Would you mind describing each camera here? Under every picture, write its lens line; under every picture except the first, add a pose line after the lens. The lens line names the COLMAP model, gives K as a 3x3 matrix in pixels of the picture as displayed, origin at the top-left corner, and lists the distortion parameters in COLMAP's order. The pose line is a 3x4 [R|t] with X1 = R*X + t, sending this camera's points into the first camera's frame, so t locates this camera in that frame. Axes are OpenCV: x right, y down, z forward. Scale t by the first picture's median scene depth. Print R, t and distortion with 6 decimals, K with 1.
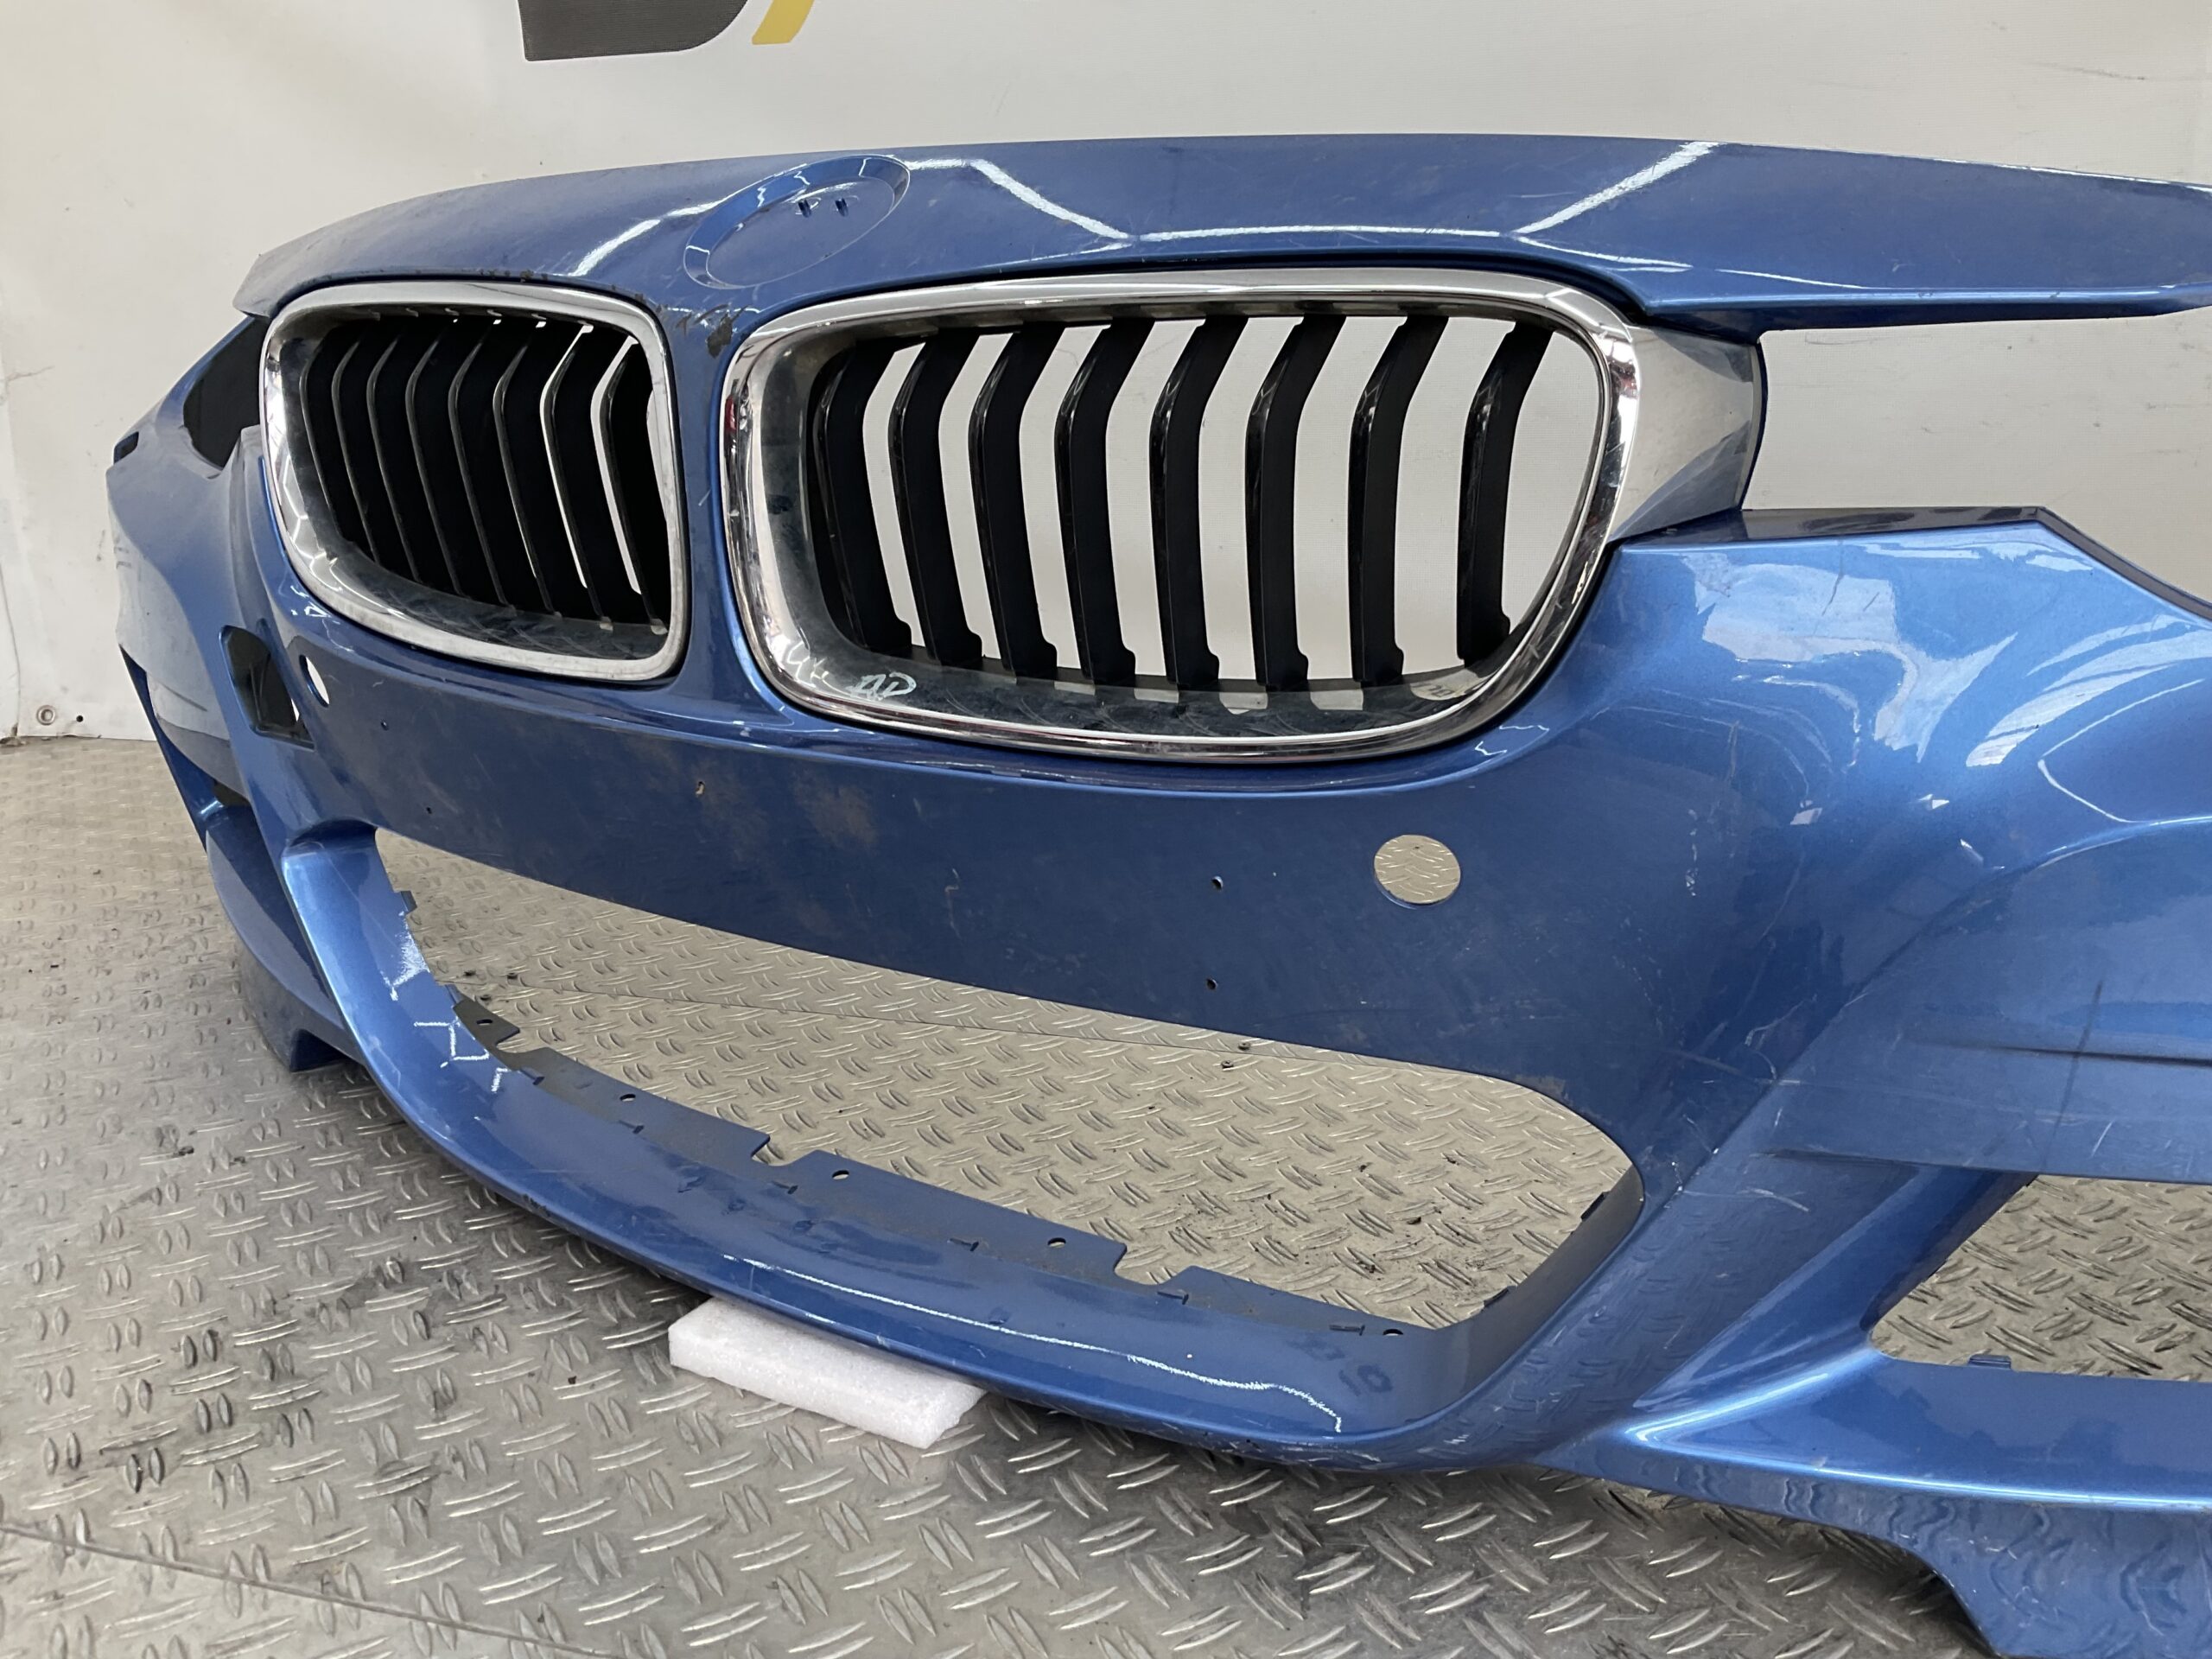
lens RADIAL K [[1818.3, 0, 1101.8], [0, 1818.3, 822.8], [0, 0, 1]] dist [0.104508, -0.212950]
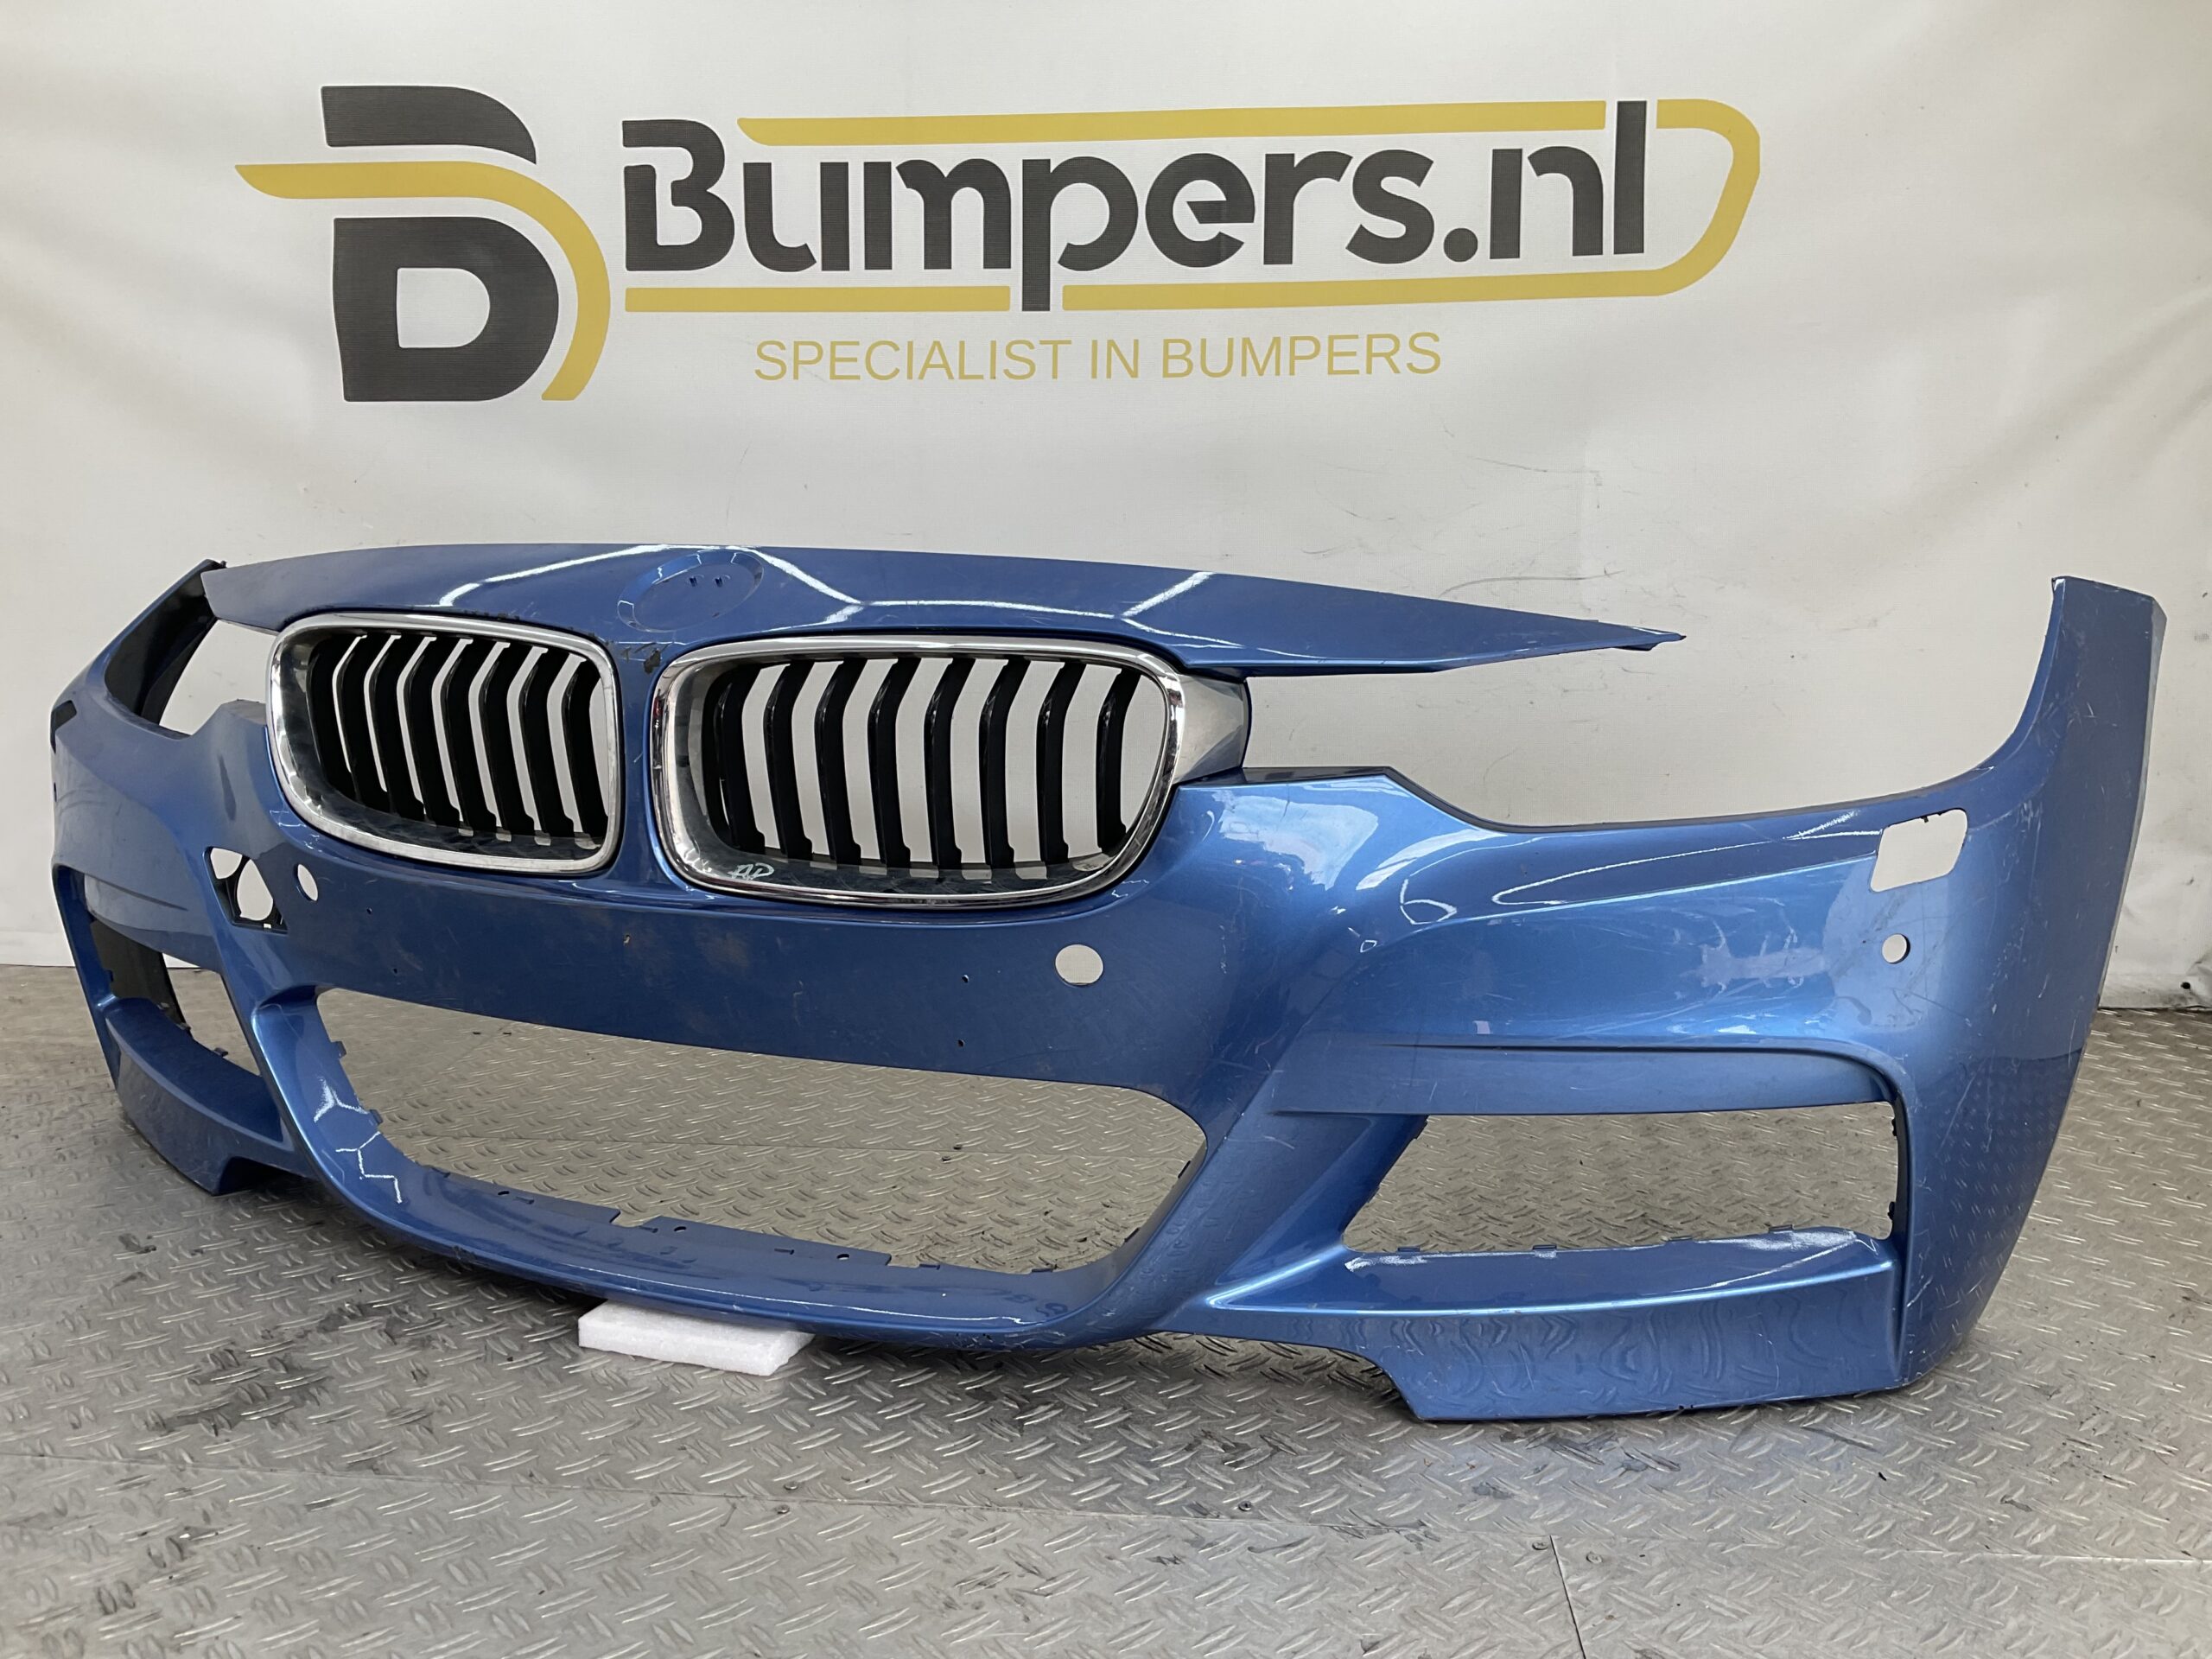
lens RADIAL K [[1812.8, 0, 1110.2], [0, 1812.8, 827.0], [0, 0, 1]] dist [0.131590, -0.277837]
pose [[0.981505, -0.006078, 0.191341, -0.107338], [0.030567, 0.991649, -0.125294, 0.090860], [-0.188981, 0.128826, 0.973494, -0.594485]]
